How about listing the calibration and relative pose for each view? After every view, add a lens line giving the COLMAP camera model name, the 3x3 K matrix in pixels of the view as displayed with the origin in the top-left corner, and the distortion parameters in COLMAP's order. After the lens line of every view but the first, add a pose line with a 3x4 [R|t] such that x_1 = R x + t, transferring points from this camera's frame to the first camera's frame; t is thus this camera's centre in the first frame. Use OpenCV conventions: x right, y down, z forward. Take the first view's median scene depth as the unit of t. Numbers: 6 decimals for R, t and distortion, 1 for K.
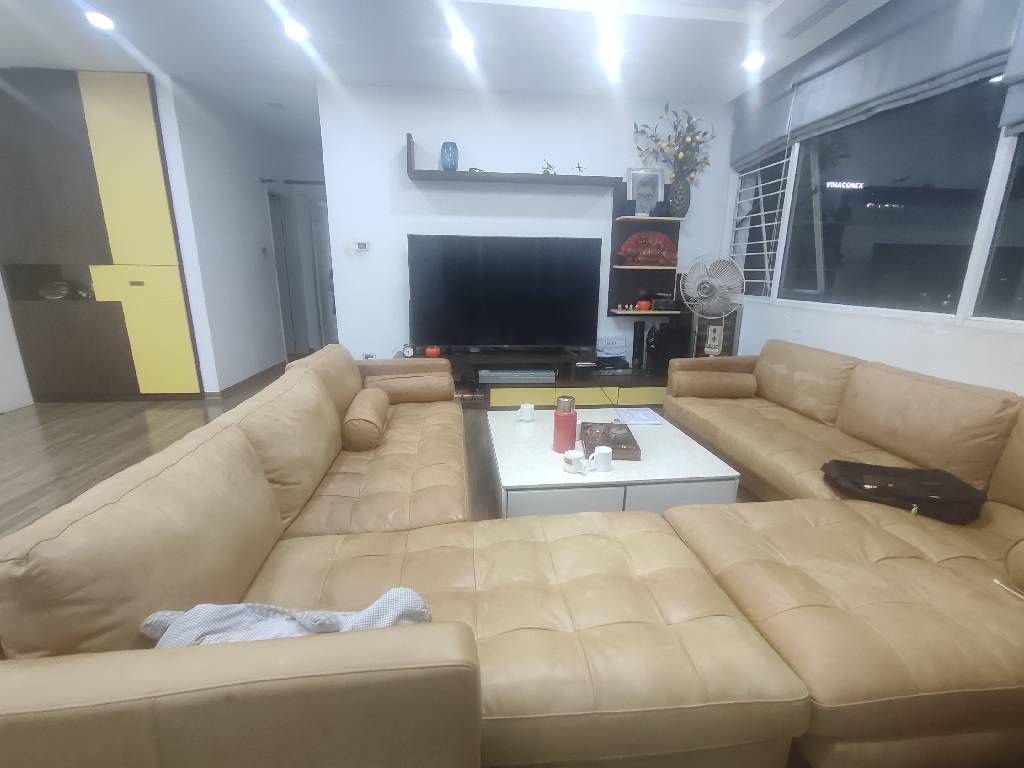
lens RADIAL K [[465.7, 0, 518.0], [0, 465.7, 394.7], [0, 0, 1]] dist [-0.018657, 0.010444]
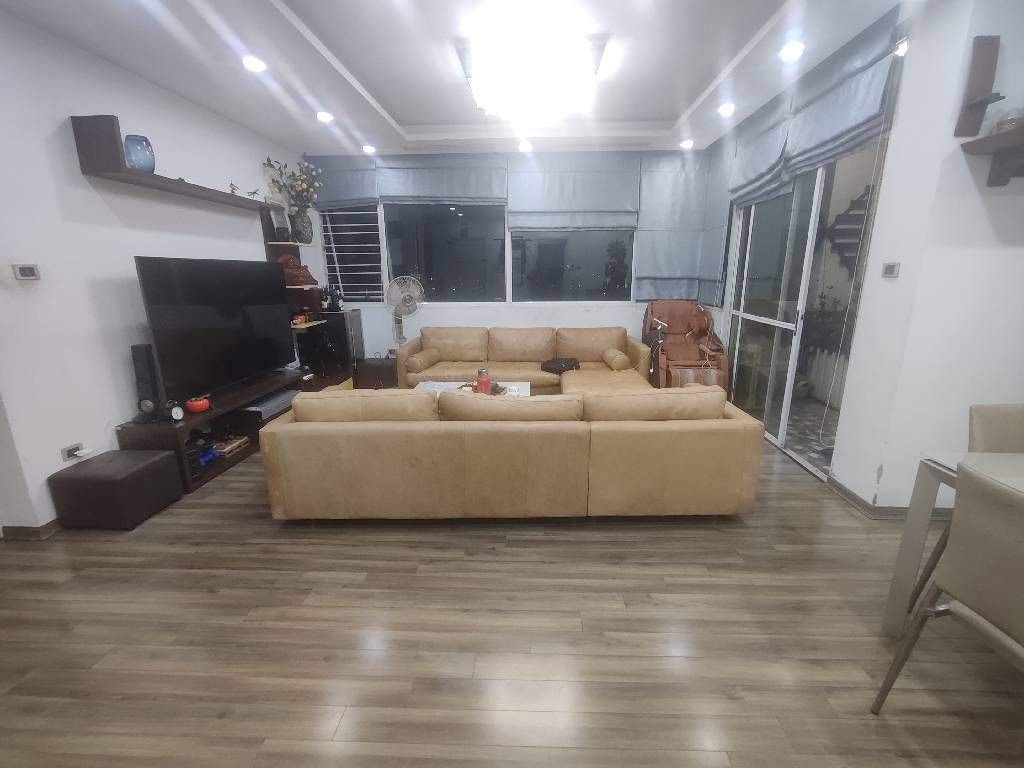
lens RADIAL K [[465.7, 0, 518.0], [0, 465.7, 394.7], [0, 0, 1]] dist [-0.018657, 0.010444]
pose [[0.148543, -0.264921, 0.952760, -0.870338], [0.263642, 0.939188, 0.220043, -0.142946], [-0.953115, 0.218502, 0.209354, 0.328185]]
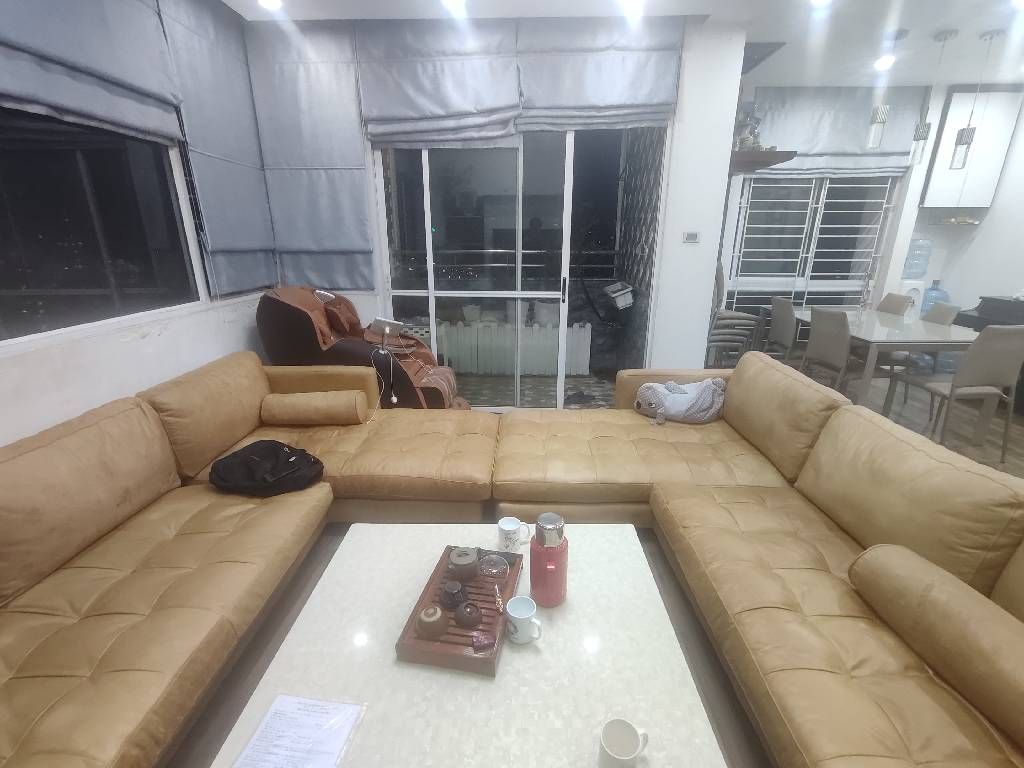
lens RADIAL K [[465.7, 0, 518.0], [0, 465.7, 394.7], [0, 0, 1]] dist [-0.018657, 0.010444]
pose [[-0.990959, -0.054400, 0.122642, 0.046773], [0.023107, 0.831249, 0.555420, -0.266091], [-0.132161, 0.553233, -0.822476, 0.826956]]
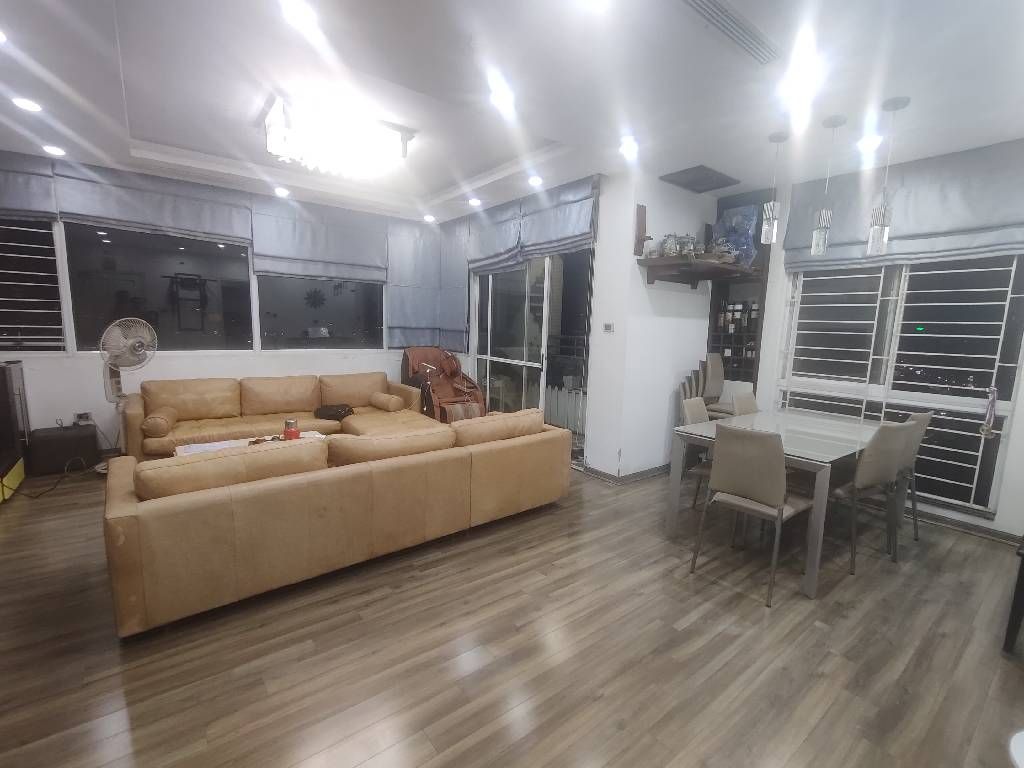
lens RADIAL K [[465.7, 0, 518.0], [0, 465.7, 394.7], [0, 0, 1]] dist [-0.018657, 0.010444]
pose [[-0.524421, -0.152872, 0.837623, -0.926460], [0.185526, 0.939598, 0.287638, -0.222886], [-0.831001, 0.306244, -0.464383, 0.627170]]
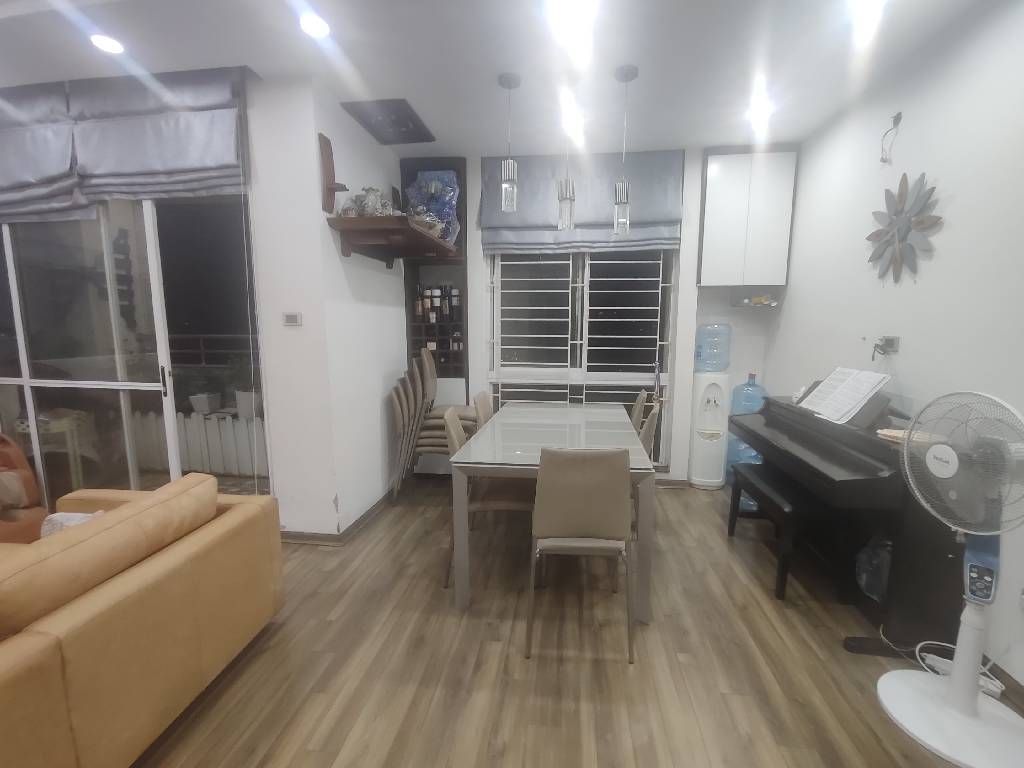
lens RADIAL K [[469.0, 0, 516.0], [0, 469.0, 395.8], [0, 0, 1]] dist [-0.004096, -0.000295]
pose [[-0.972826, -0.050421, 0.225979, -0.621750], [0.044691, 0.916755, 0.396941, -0.182879], [-0.227181, 0.396254, -0.889591, 0.513230]]
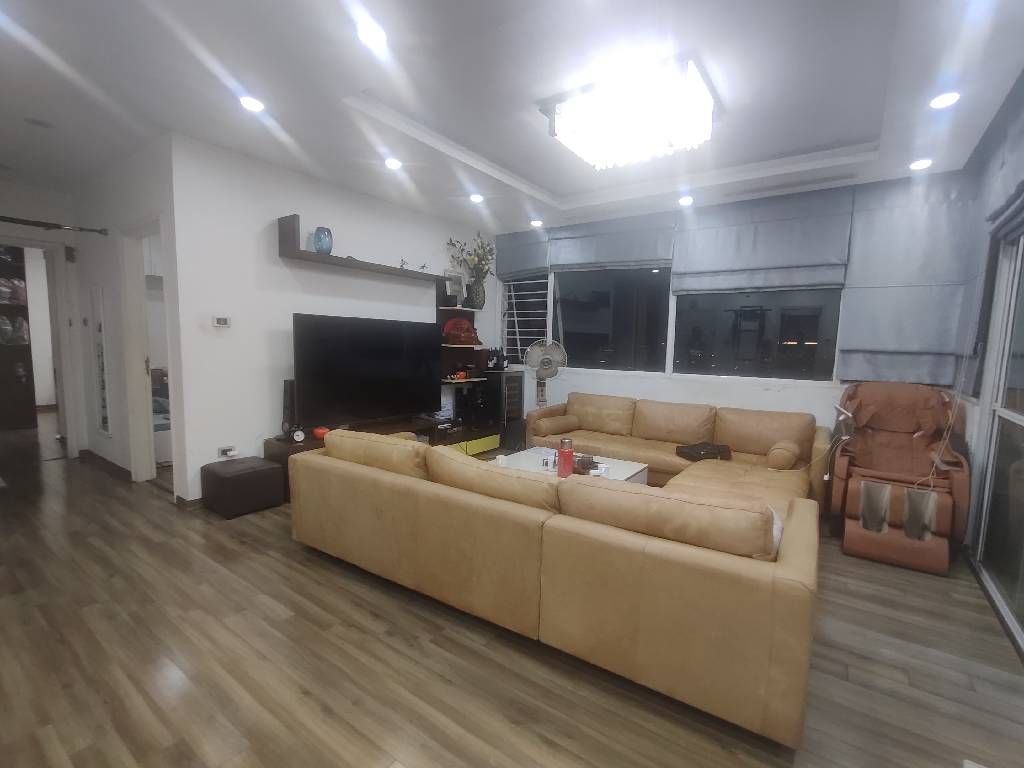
lens RADIAL K [[465.7, 0, 518.0], [0, 465.7, 394.7], [0, 0, 1]] dist [-0.018657, 0.010444]
pose [[0.662912, -0.075678, 0.744863, -0.638545], [0.177636, 0.982369, -0.058284, -0.043648], [-0.727319, 0.170952, 0.664667, 0.065035]]
